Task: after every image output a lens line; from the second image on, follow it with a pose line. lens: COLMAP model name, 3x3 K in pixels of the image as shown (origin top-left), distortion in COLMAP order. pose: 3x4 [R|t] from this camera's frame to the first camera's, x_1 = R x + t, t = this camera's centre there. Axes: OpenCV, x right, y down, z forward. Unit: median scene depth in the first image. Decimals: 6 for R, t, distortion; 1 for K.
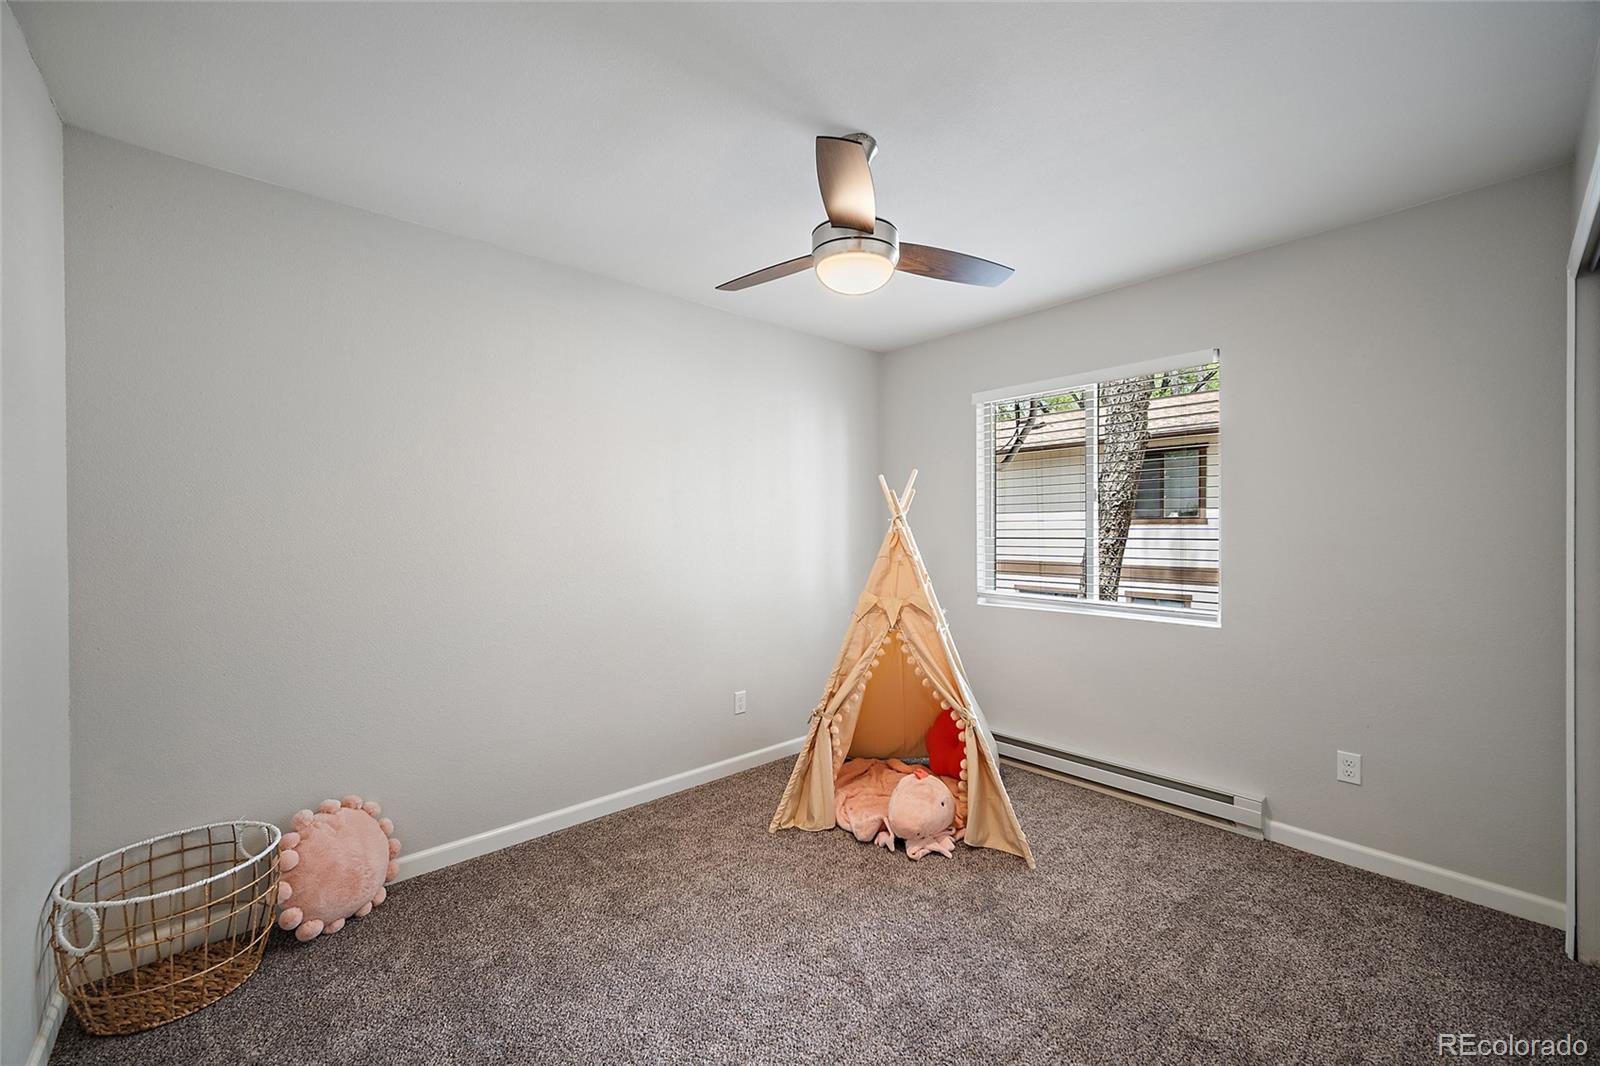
lens RADIAL K [[634.0, 0, 814.2], [0, 634.0, 535.2], [0, 0, 1]] dist [-0.000550, 0.000026]
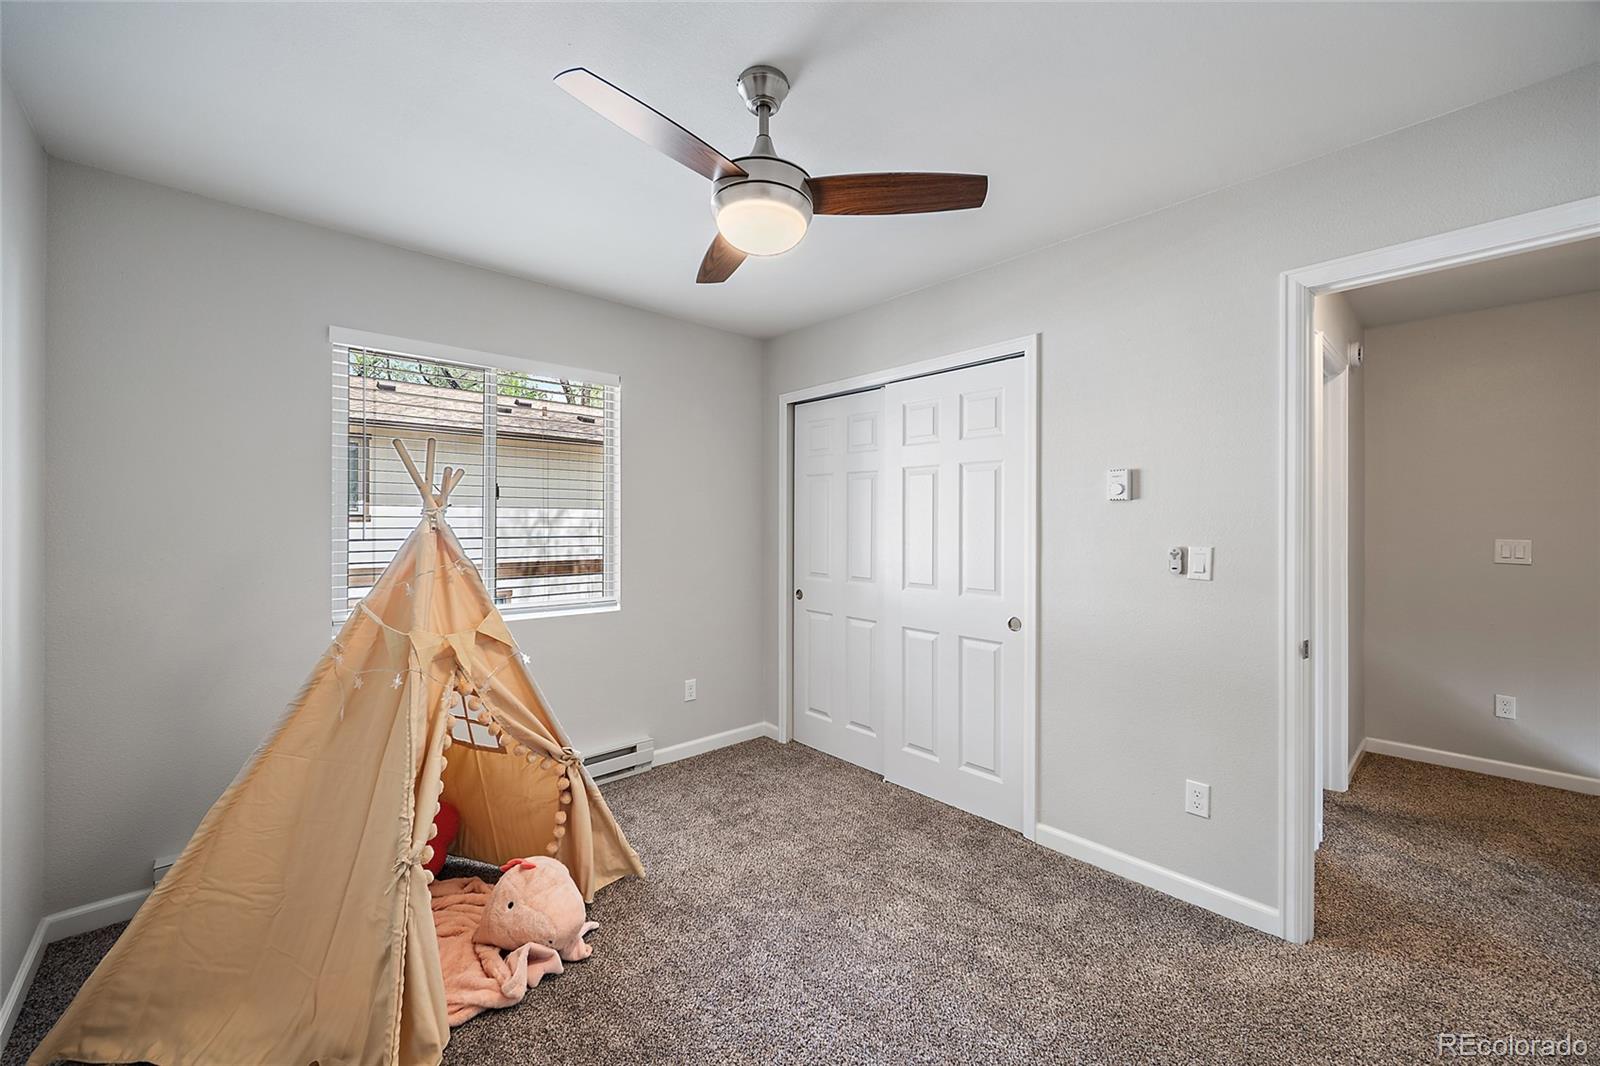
lens RADIAL K [[634.0, 0, 805.3], [0, 634.0, 528.0], [0, 0, 1]] dist [-0.000550, 0.000026]
pose [[-0.009775, 0.007192, 0.999926, -0.571317], [0.012145, 0.999901, -0.007073, 0.003093], [-0.999878, 0.012075, -0.009861, 0.670886]]
